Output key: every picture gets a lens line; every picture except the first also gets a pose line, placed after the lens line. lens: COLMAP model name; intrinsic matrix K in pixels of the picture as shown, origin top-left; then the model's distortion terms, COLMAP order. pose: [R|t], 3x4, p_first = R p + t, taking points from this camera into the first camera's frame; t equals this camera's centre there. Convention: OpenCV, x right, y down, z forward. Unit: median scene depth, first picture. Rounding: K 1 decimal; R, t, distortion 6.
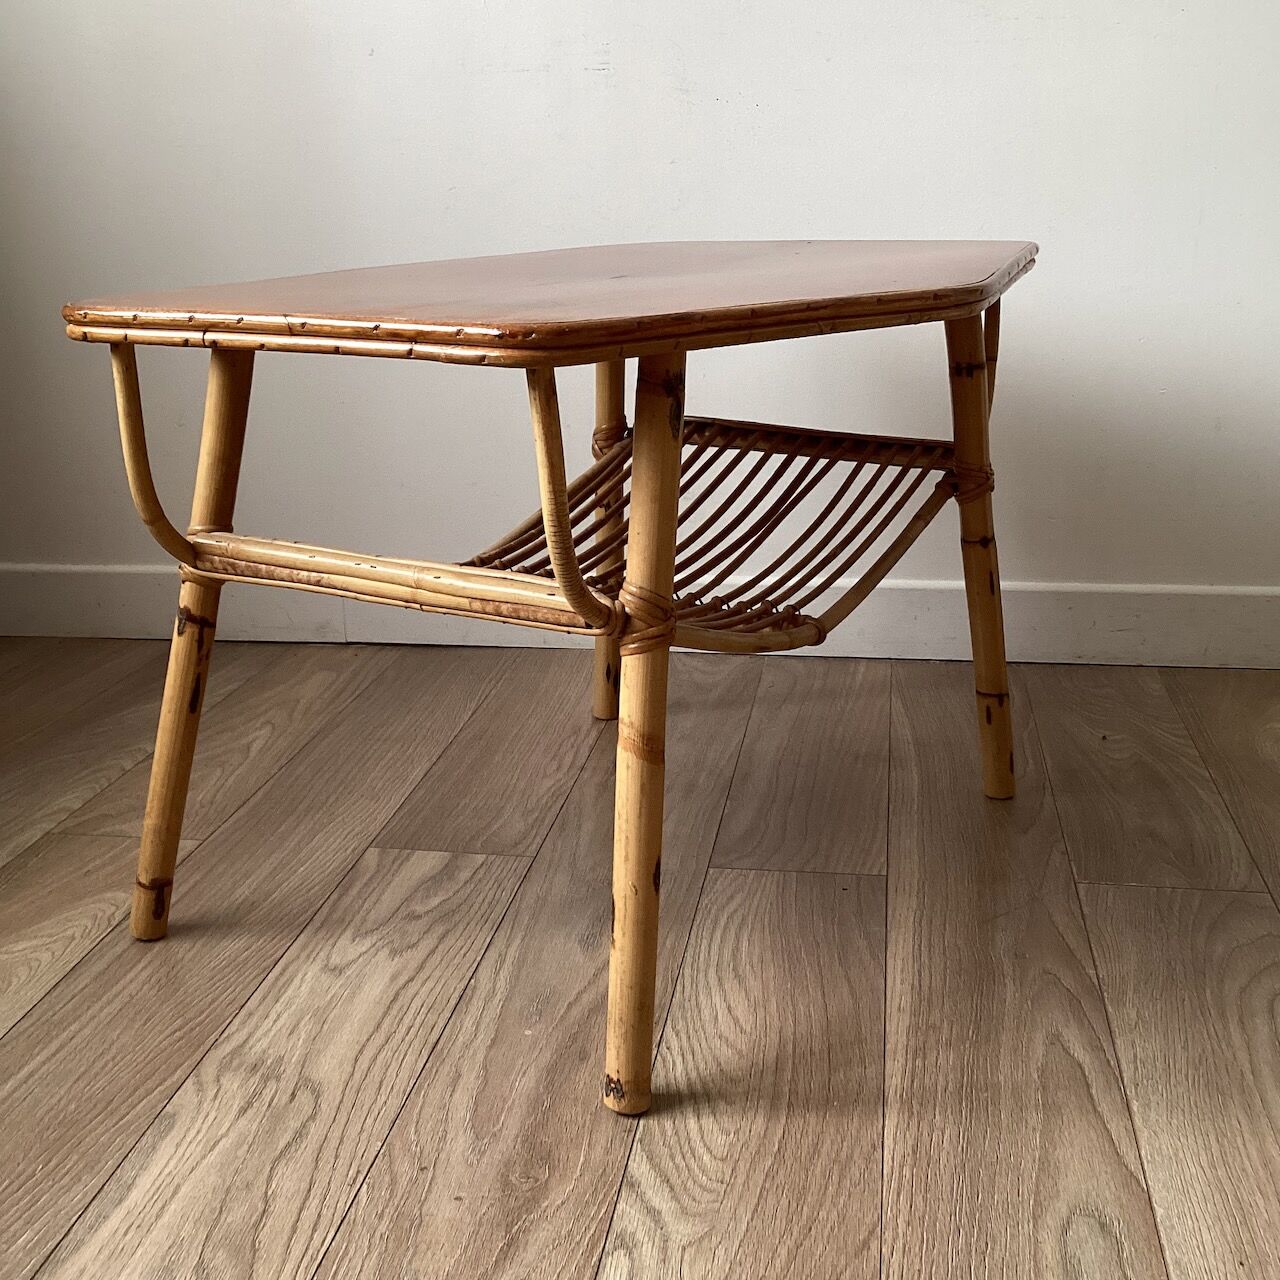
lens RADIAL K [[1604.1, 0, 642.7], [0, 1604.1, 647.0], [0, 0, 1]] dist [0.034017, 0.000000]
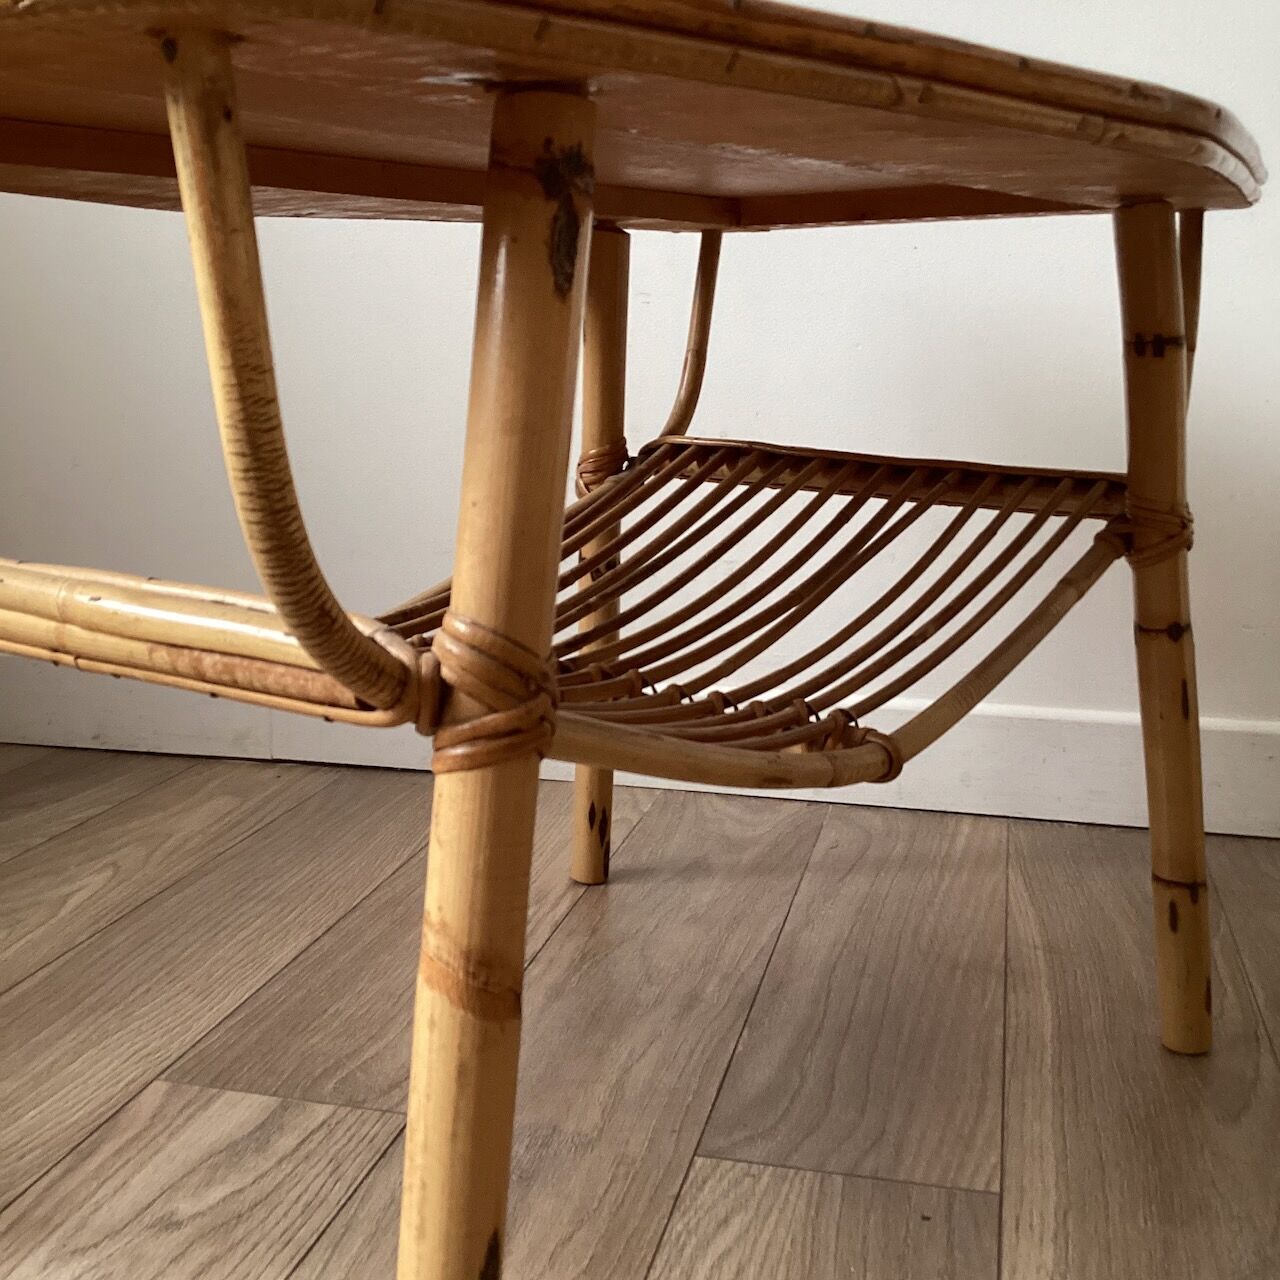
lens RADIAL K [[1604.1, 0, 632.5], [0, 1604.1, 629.1], [0, 0, 1]] dist [0.034017, 0.000000]
pose [[0.996561, 0.041277, -0.071845, 0.056094], [-0.048345, 0.993851, -0.099610, 0.005449], [0.067292, 0.102741, 0.992429, 0.414908]]
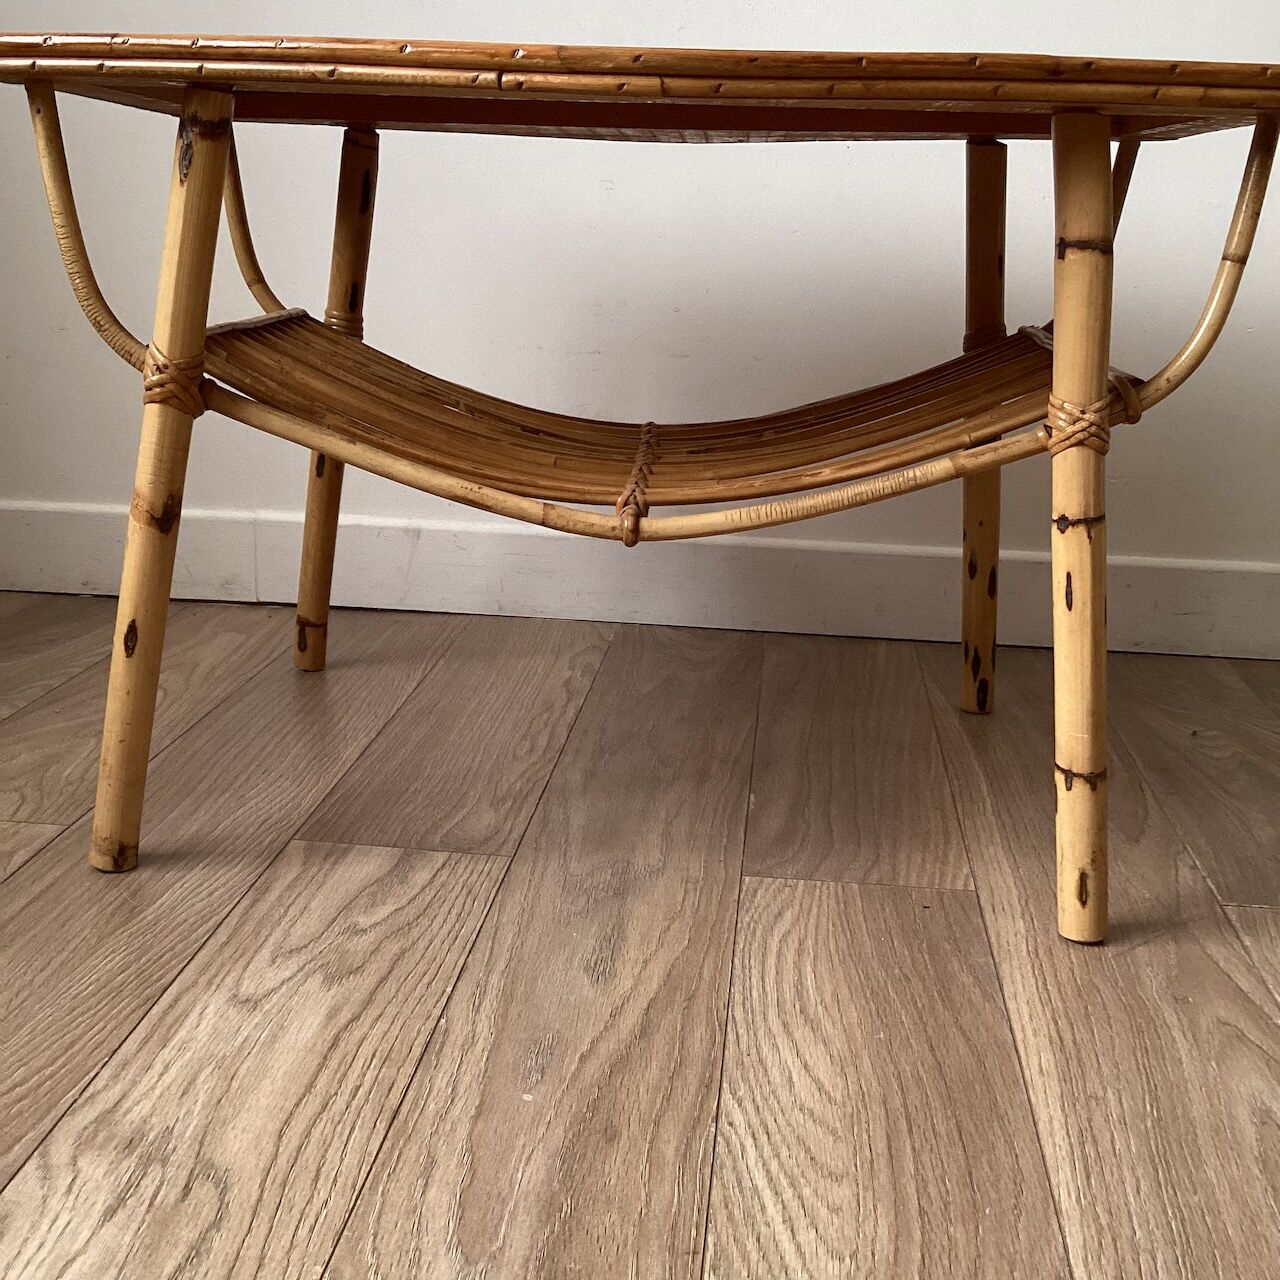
lens RADIAL K [[1604.1, 0, 645.3], [0, 1604.1, 673.6], [0, 0, 1]] dist [0.034017, 0.000000]
pose [[0.997217, 0.031215, 0.067698, -0.063555], [-0.031144, 0.999513, -0.002098, 0.047032], [-0.067730, -0.000016, 0.997704, 0.254507]]
